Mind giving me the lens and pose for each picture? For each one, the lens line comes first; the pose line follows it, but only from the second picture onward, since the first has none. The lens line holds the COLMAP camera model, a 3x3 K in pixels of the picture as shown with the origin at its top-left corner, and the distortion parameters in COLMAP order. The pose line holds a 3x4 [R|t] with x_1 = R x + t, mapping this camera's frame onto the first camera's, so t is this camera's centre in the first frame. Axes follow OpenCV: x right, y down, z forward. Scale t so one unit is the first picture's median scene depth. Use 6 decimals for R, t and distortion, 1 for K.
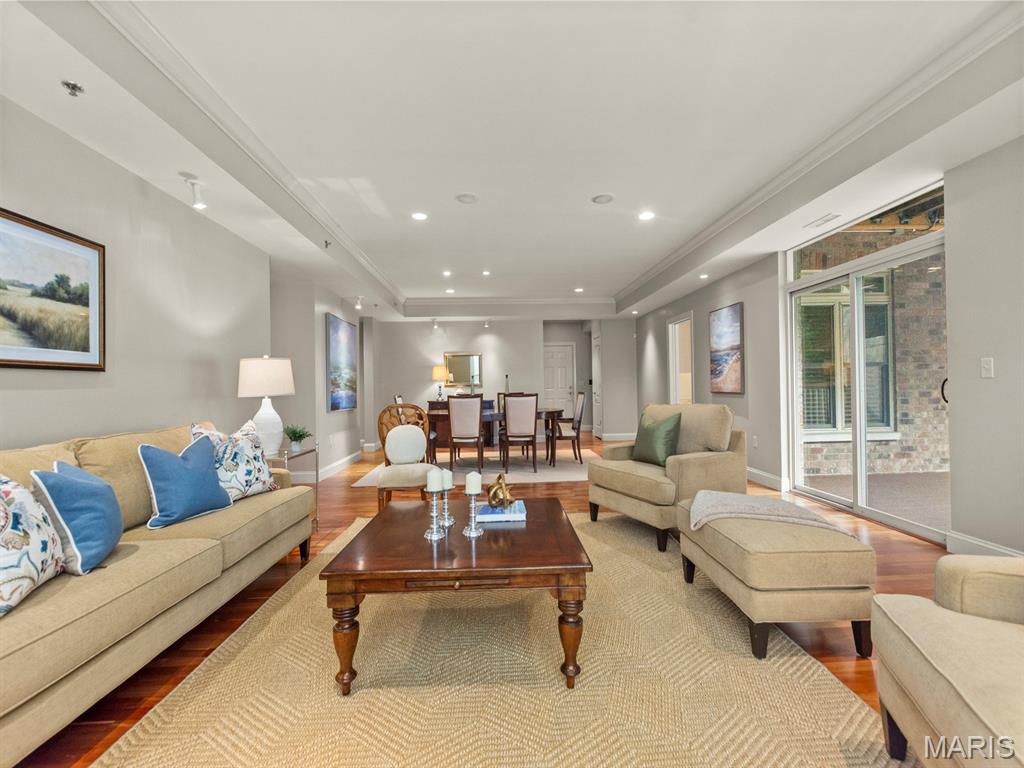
lens RADIAL K [[444.1, 0, 511.9], [0, 444.1, 389.7], [0, 0, 1]] dist [-0.000202, -0.000145]
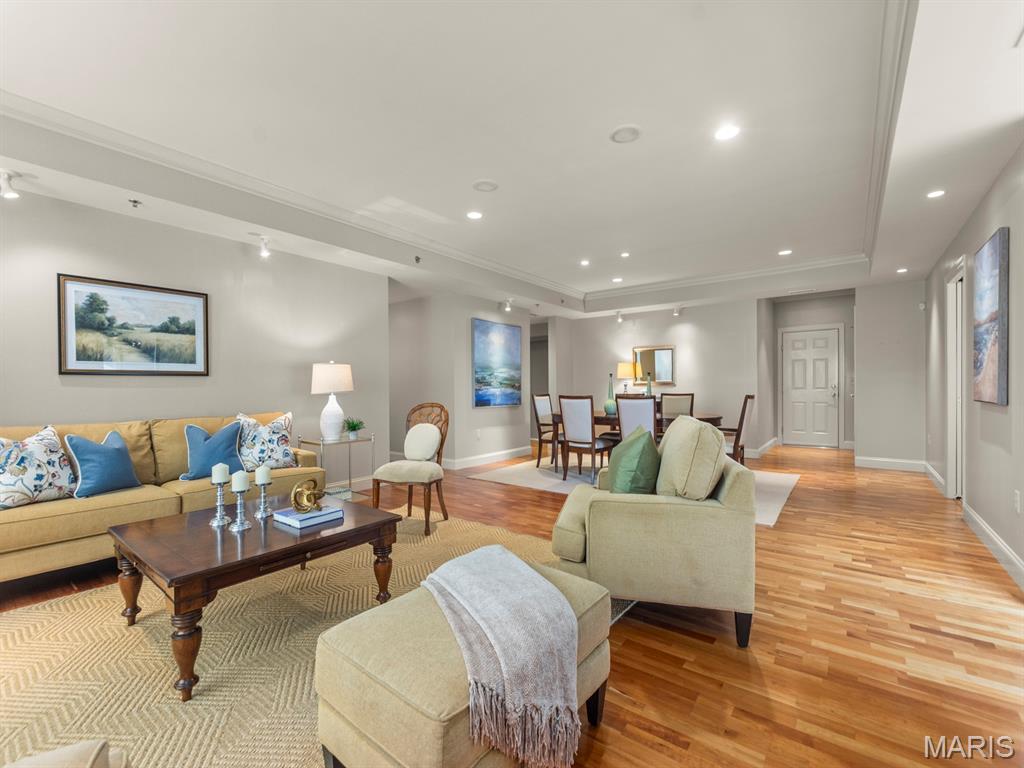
lens RADIAL K [[447.4, 0, 511.0], [0, 447.4, 392.2], [0, 0, 1]] dist [0.000044, -0.000479]
pose [[0.762268, 0.018617, -0.646993, 0.635291], [-0.009264, 0.999798, 0.017854, -0.015402], [0.647195, -0.007616, 0.762287, 0.354263]]
